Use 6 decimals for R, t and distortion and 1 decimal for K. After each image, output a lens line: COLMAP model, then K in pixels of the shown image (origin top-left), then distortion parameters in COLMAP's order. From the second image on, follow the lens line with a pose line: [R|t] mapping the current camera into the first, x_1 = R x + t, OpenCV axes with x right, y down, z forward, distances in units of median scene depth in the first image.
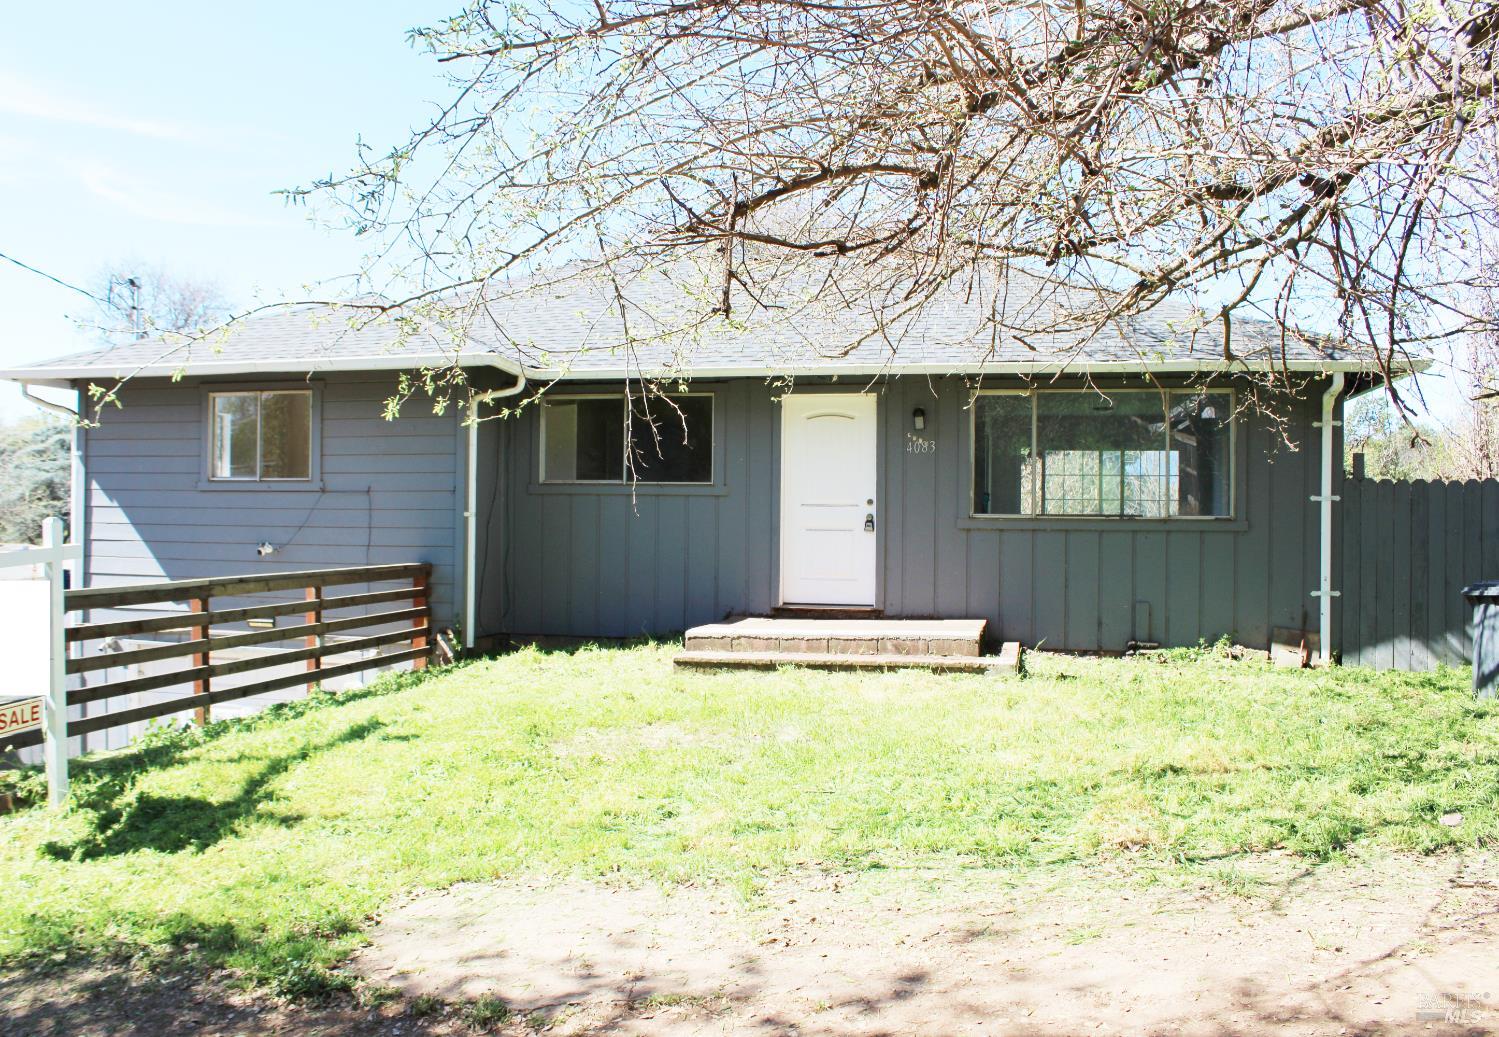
lens RADIAL K [[1272.8, 0, 749.5], [0, 1272.8, 518.5], [0, 0, 1]] dist [-0.117901, -0.000413]
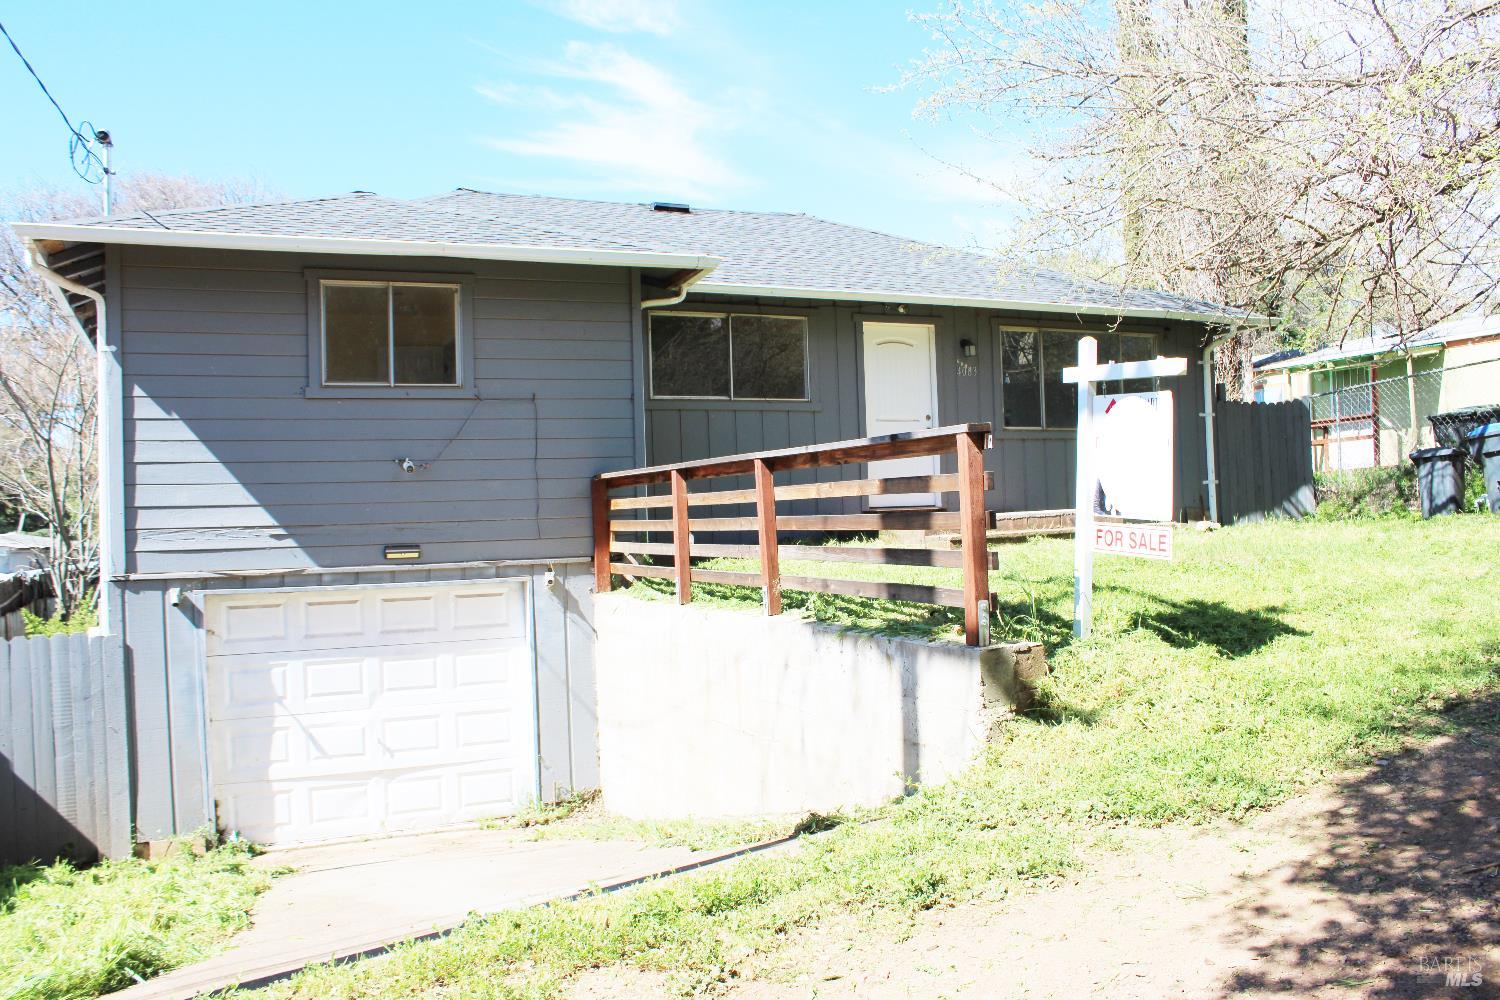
lens RADIAL K [[1242.8, 0, 755.6], [0, 1242.8, 505.0], [0, 0, 1]] dist [-0.159358, 0.135126]
pose [[0.799464, -0.029338, 0.599998, -0.713017], [0.041493, 0.999118, -0.006433, 0.067601], [-0.599280, 0.030038, 0.799976, 0.188094]]
